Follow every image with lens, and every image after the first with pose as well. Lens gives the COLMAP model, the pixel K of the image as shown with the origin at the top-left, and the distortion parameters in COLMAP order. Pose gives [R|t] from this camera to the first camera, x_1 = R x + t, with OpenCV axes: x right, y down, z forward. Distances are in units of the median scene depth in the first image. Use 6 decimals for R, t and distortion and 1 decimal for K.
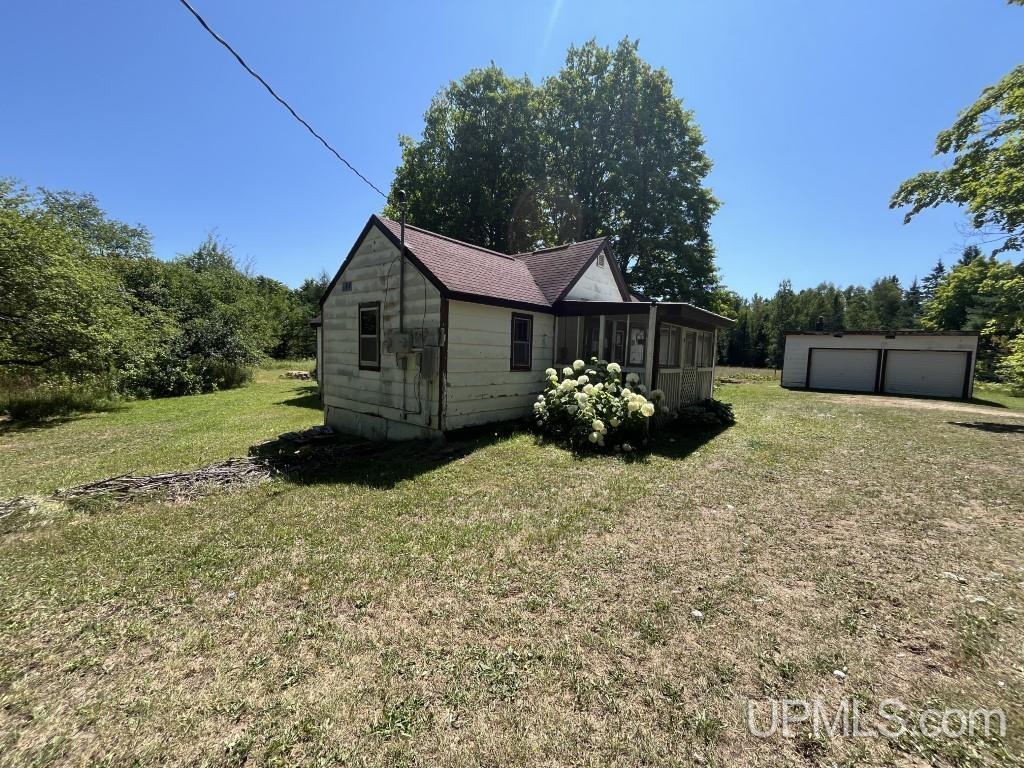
lens RADIAL K [[414.5, 0, 510.2], [0, 414.5, 386.5], [0, 0, 1]] dist [-0.001016, -0.000012]
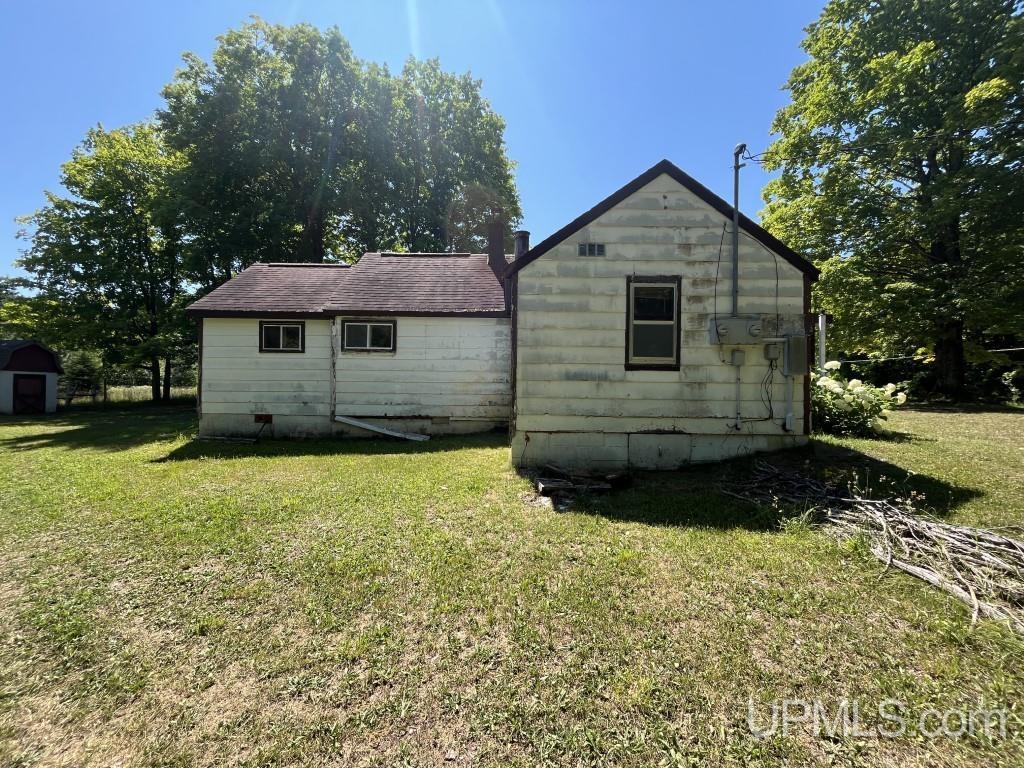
lens RADIAL K [[414.5, 0, 512.1], [0, 414.5, 385.1], [0, 0, 1]] dist [-0.001016, -0.000012]
pose [[0.775635, -0.016680, 0.630961, -0.995919], [0.064046, 0.996571, -0.052386, 0.008810], [-0.627924, 0.081043, 0.774044, 0.615587]]
